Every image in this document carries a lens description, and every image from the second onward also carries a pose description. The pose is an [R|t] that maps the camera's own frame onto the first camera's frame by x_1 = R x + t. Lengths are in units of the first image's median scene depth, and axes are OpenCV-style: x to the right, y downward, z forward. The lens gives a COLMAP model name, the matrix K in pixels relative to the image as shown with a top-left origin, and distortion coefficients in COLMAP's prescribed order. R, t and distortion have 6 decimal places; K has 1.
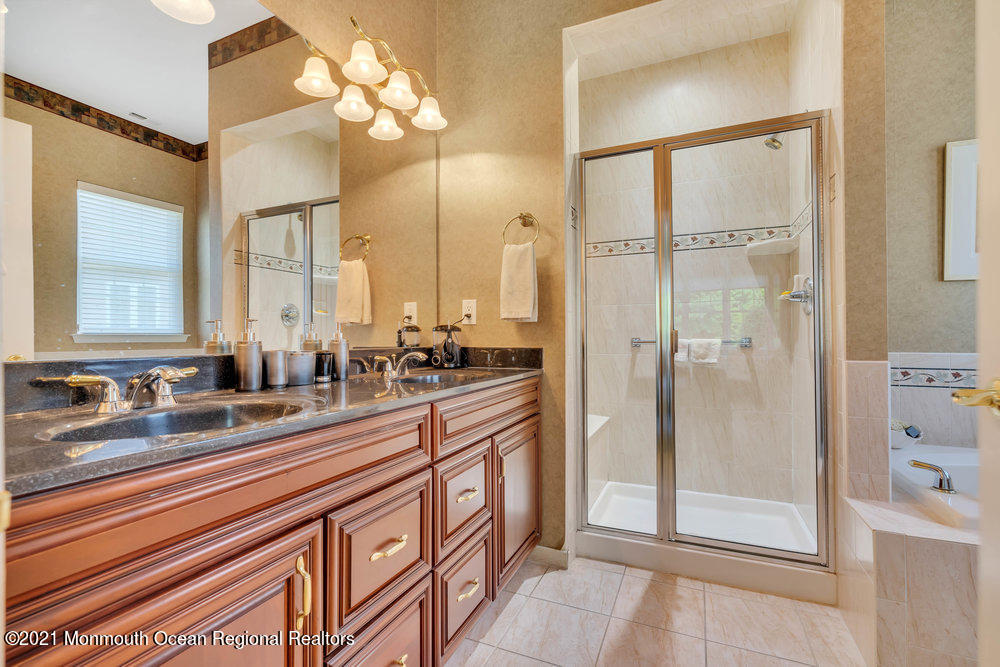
lens RADIAL K [[449.4, 0, 501.4], [0, 449.4, 334.9], [0, 0, 1]] dist [-0.004623, 0.000891]
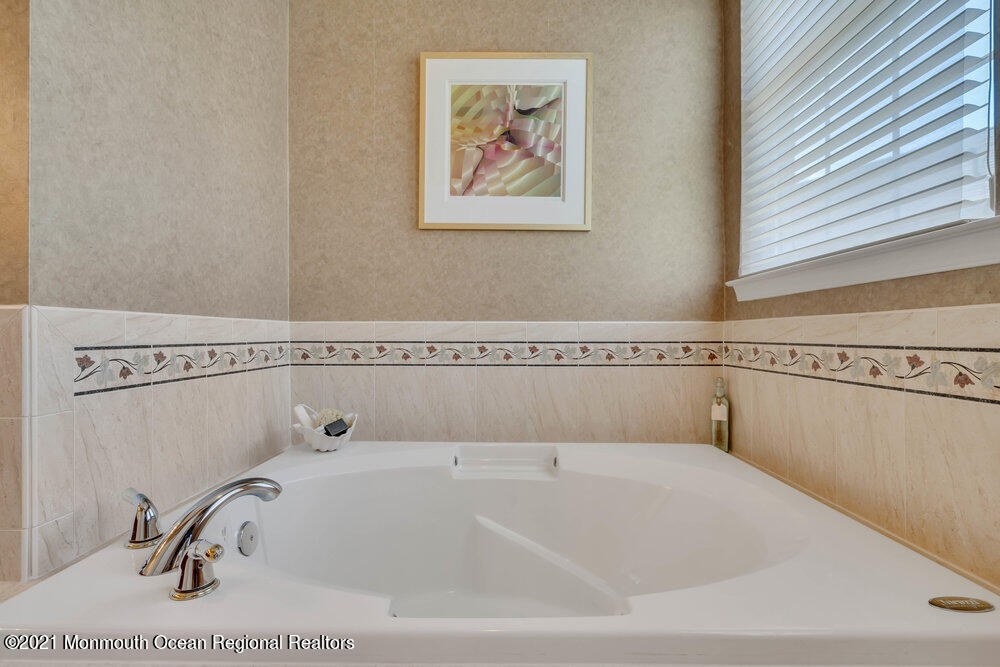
lens RADIAL K [[449.4, 0, 501.4], [0, 449.4, 334.9], [0, 0, 1]] dist [-0.004623, 0.000891]
pose [[0.919954, 0.005140, 0.391992, 1.038074], [-0.005329, 0.999986, -0.000607, 0.081078], [-0.391990, -0.001531, 0.919968, 0.282095]]
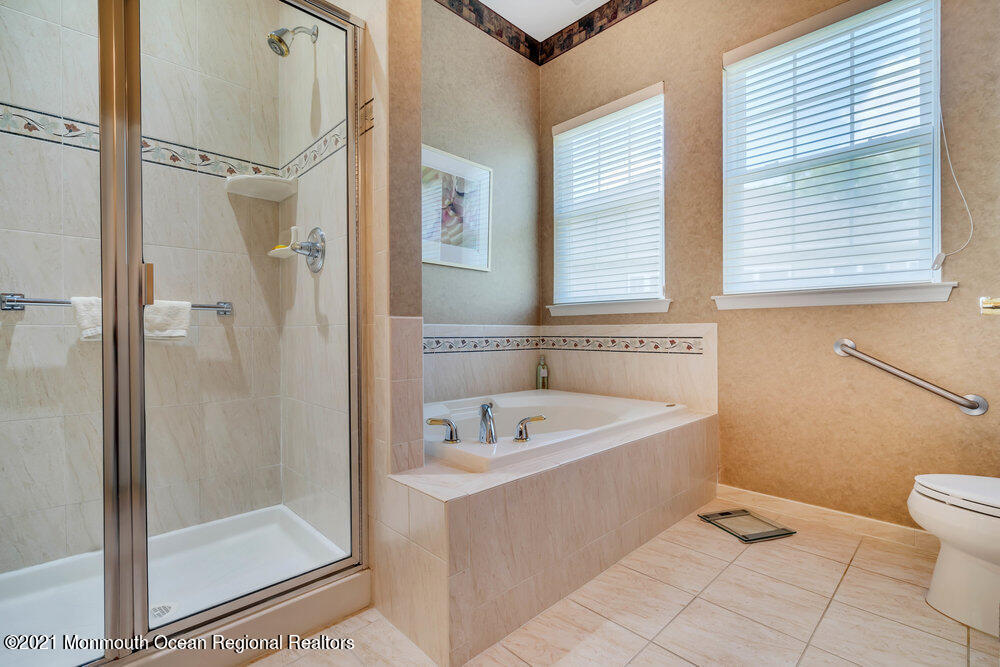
lens RADIAL K [[449.4, 0, 501.4], [0, 449.4, 334.9], [0, 0, 1]] dist [-0.004623, 0.000891]
pose [[0.375916, 0.000040, 0.926654, 0.045747], [-0.004312, 0.999989, 0.001707, 0.083863], [-0.926644, -0.004638, 0.375912, 0.439509]]
